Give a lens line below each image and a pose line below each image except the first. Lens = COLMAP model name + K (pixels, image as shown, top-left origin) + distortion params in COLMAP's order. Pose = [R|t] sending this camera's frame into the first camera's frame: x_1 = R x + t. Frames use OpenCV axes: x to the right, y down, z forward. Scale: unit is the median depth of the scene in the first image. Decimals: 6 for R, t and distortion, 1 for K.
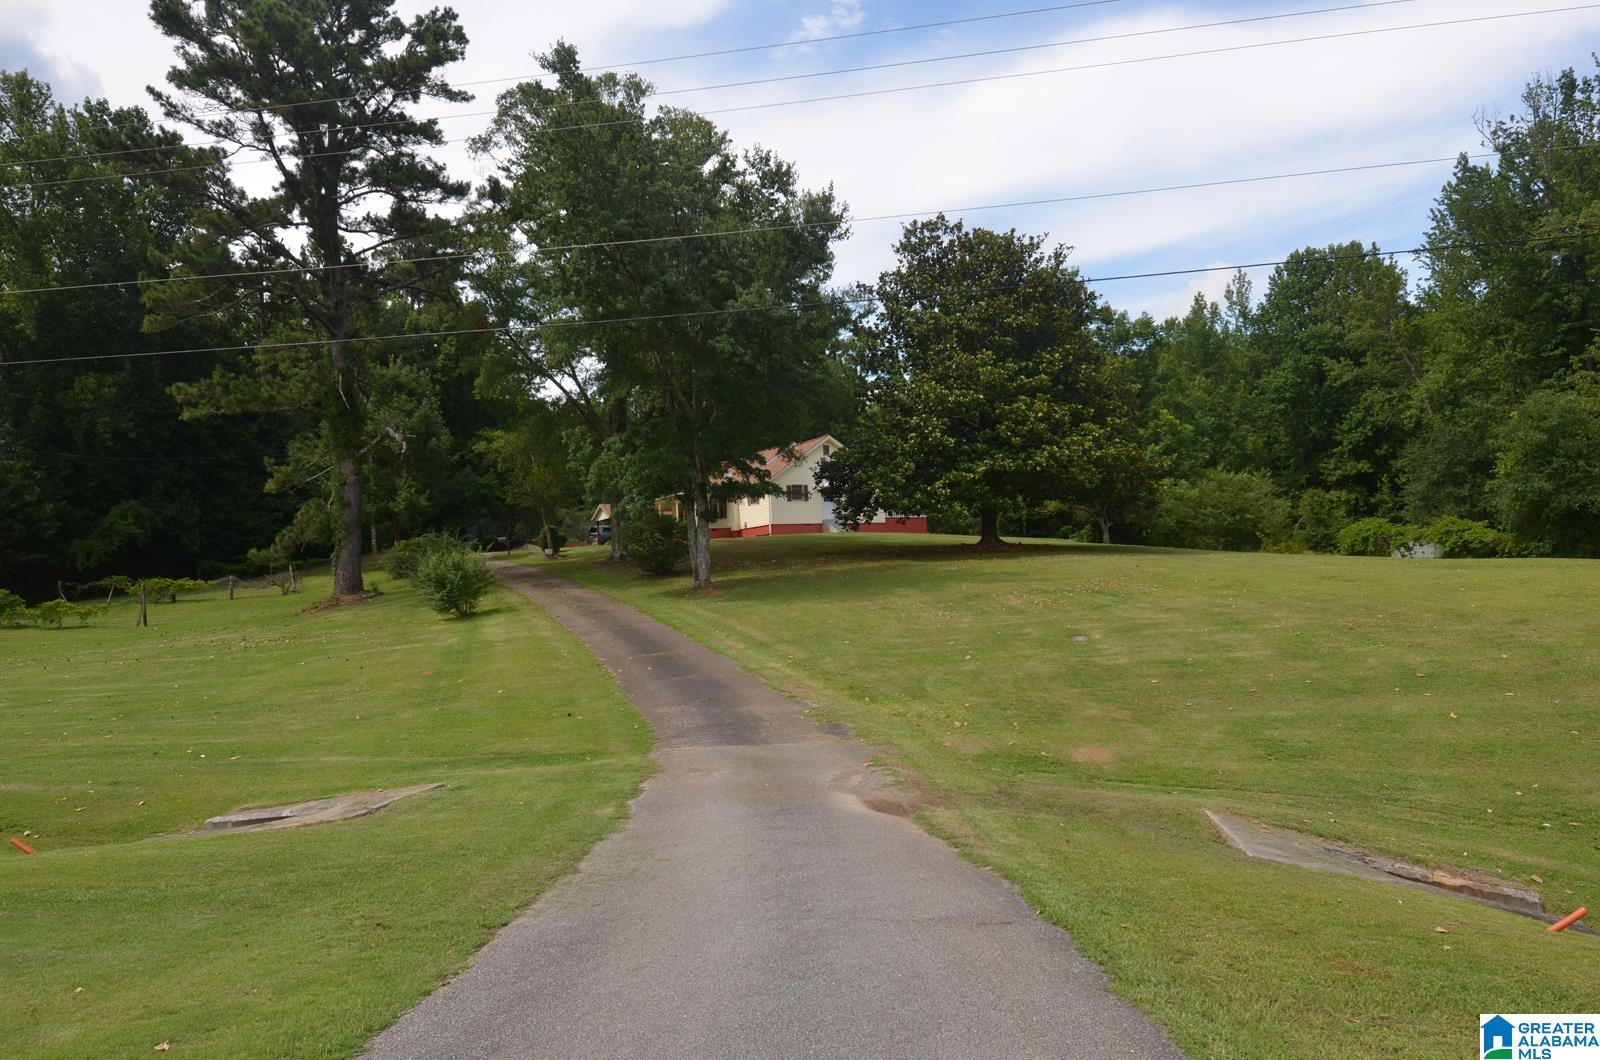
lens RADIAL K [[1131.5, 0, 783.2], [0, 1131.5, 538.1], [0, 0, 1]] dist [-0.004718, -0.040080]
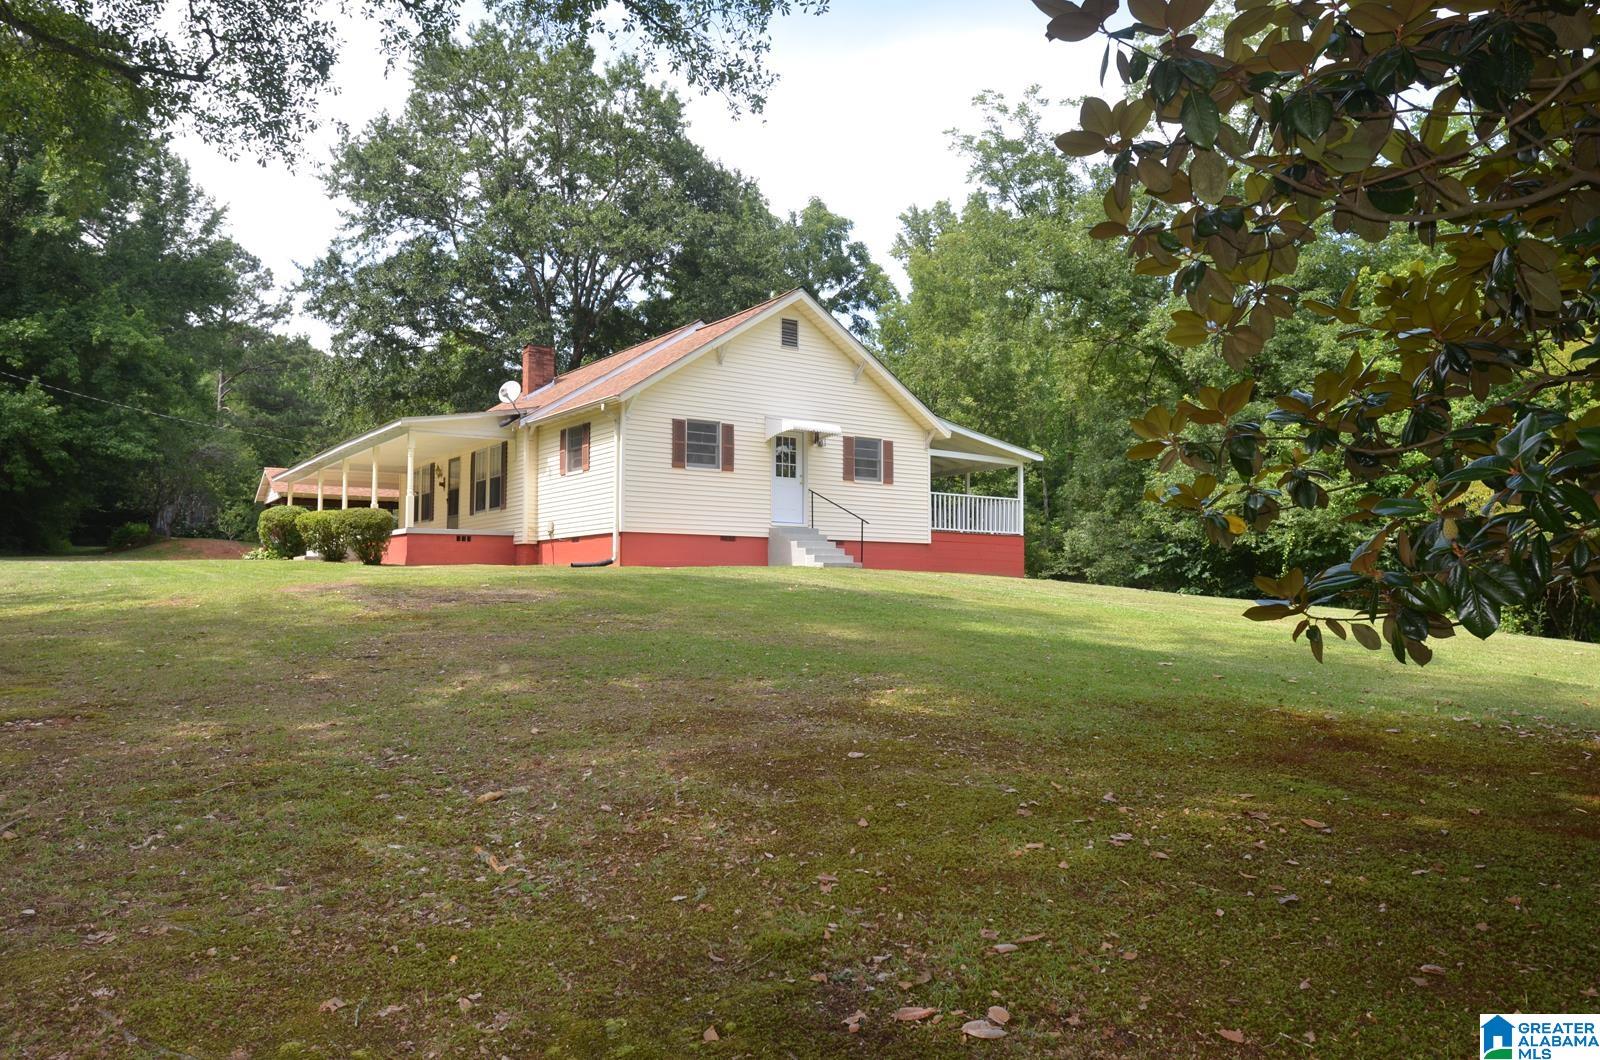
lens RADIAL K [[1131.5, 0, 798.8], [0, 1131.5, 527.5], [0, 0, 1]] dist [-0.004718, -0.040080]
pose [[0.992109, 0.055932, 0.112208, 0.006429], [-0.053873, 0.998321, -0.021301, -0.013495], [-0.113211, 0.015088, 0.993456, 0.977138]]
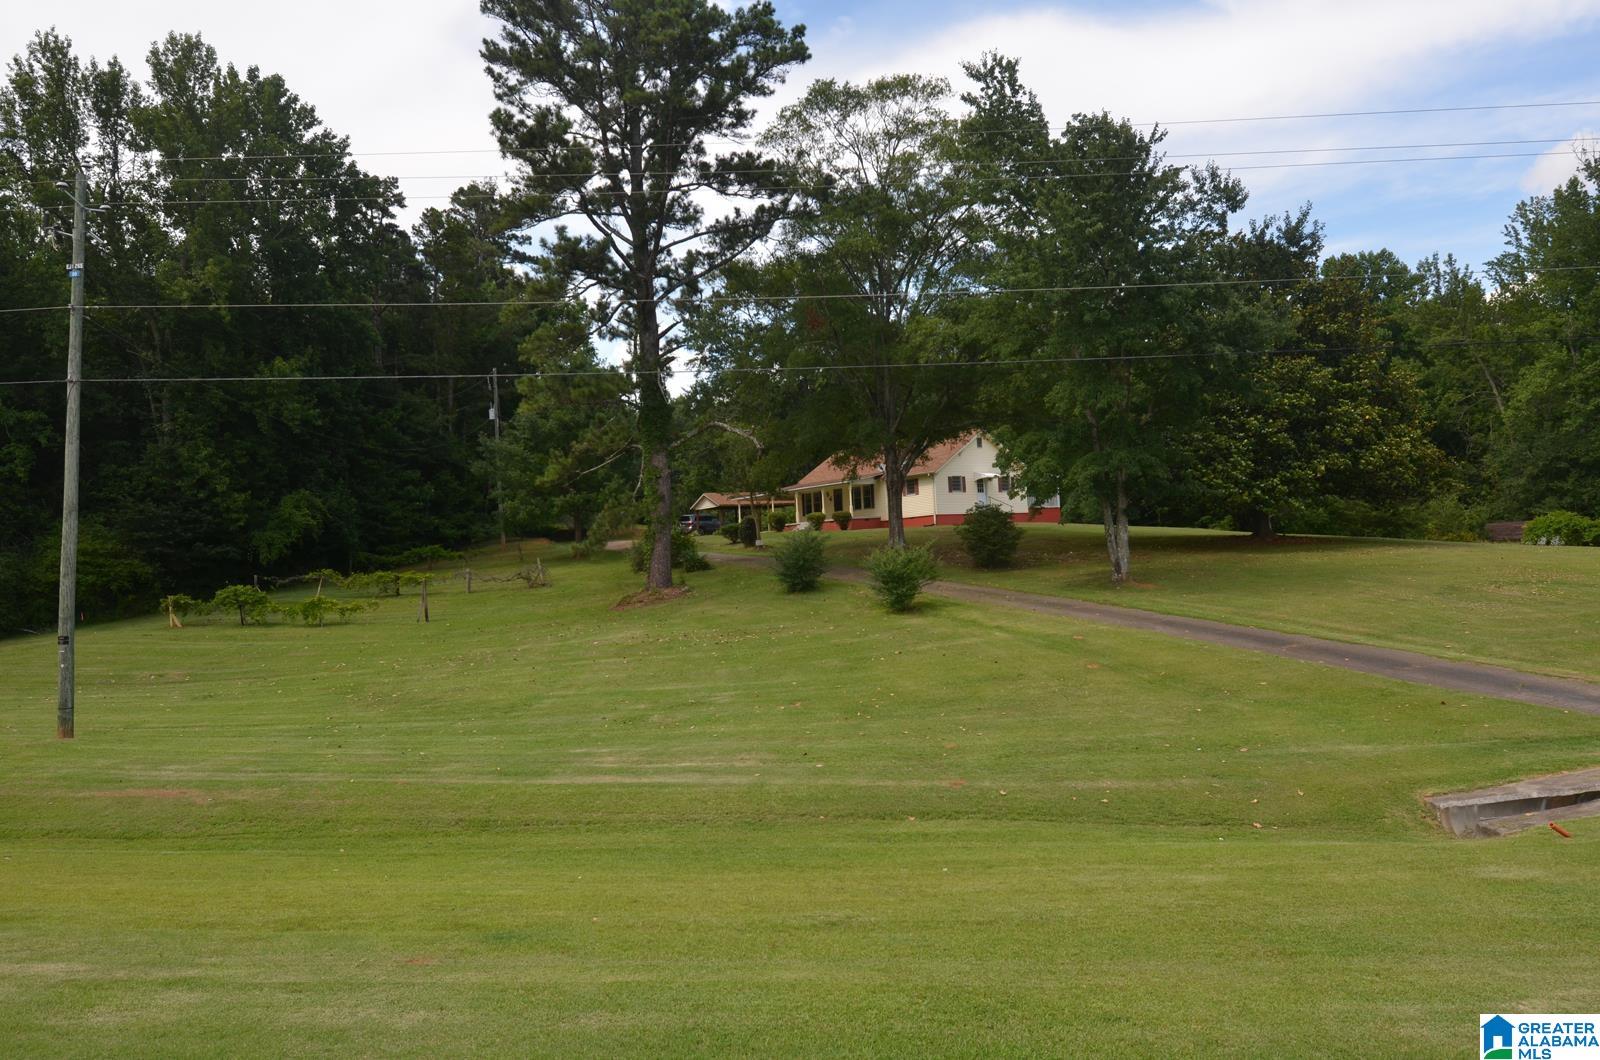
lens RADIAL K [[1131.5, 0, 771.4], [0, 1131.5, 539.6], [0, 0, 1]] dist [-0.004718, -0.040080]
pose [[0.993533, -0.002592, 0.113516, -0.403633], [0.000743, 0.999866, 0.016335, -0.009061], [-0.113543, -0.016146, 0.993402, -0.005846]]
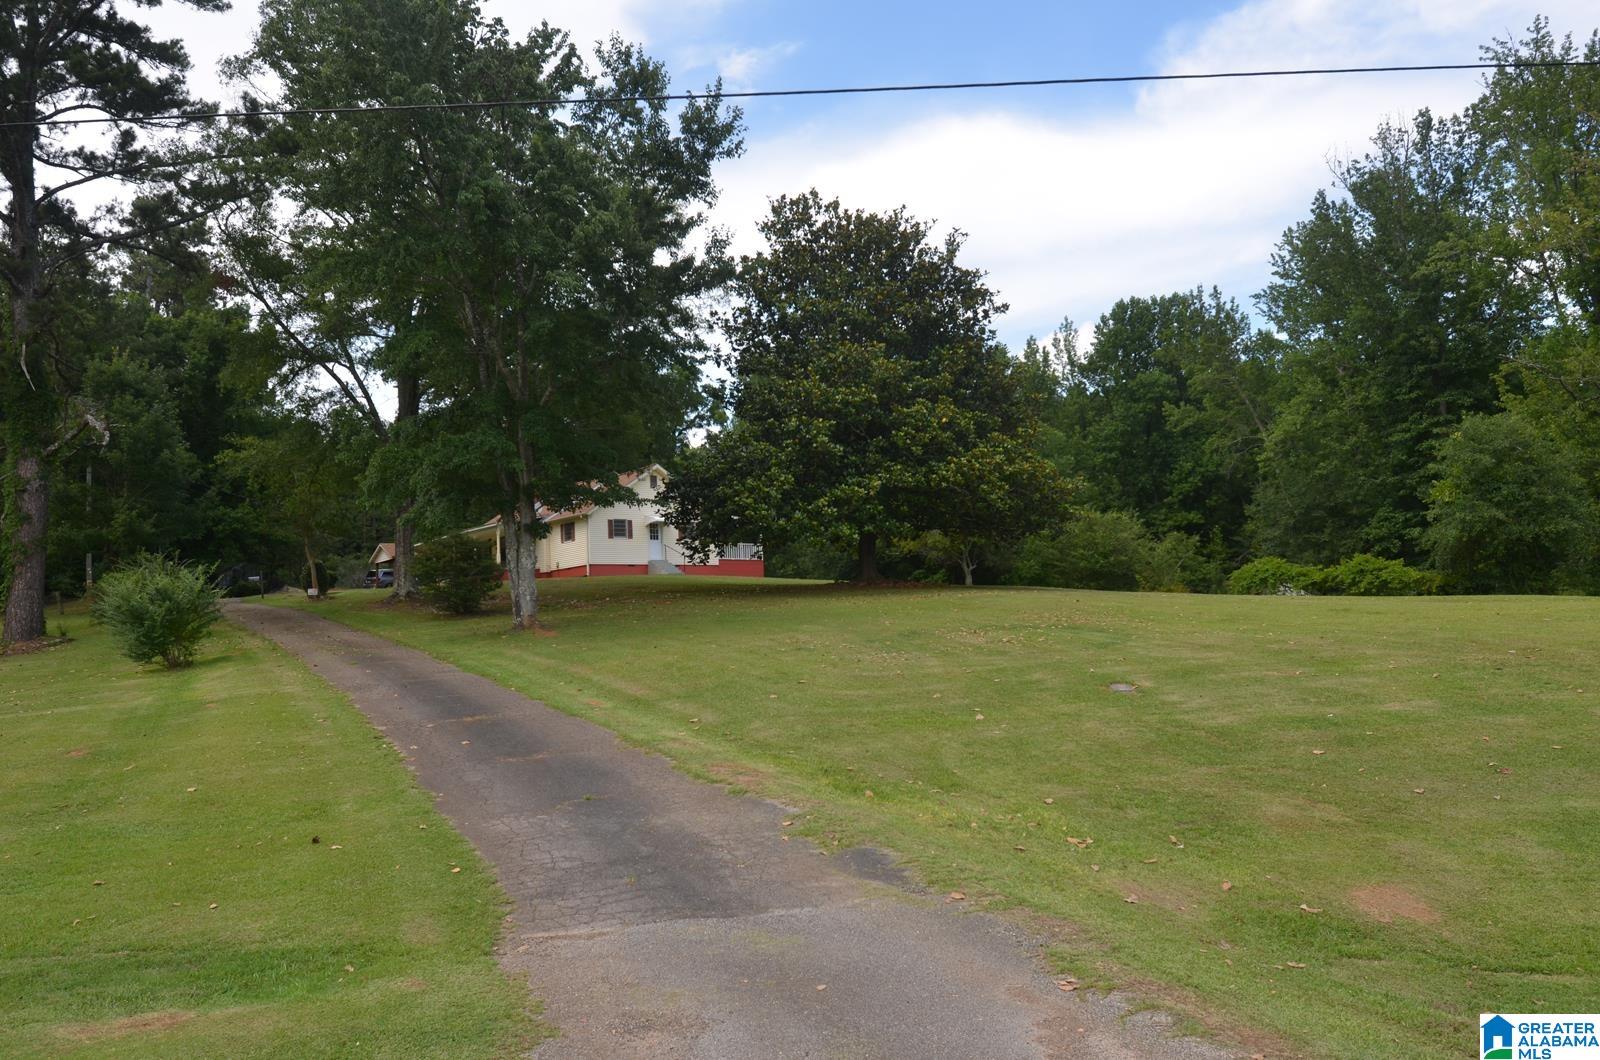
lens RADIAL K [[1131.5, 0, 791.3], [0, 1131.5, 535.7], [0, 0, 1]] dist [-0.004718, -0.040080]
pose [[0.982075, 0.016698, 0.187750, -0.031553], [-0.006357, 0.998436, -0.055548, 0.018991], [-0.188384, 0.053359, 0.980645, 0.188172]]
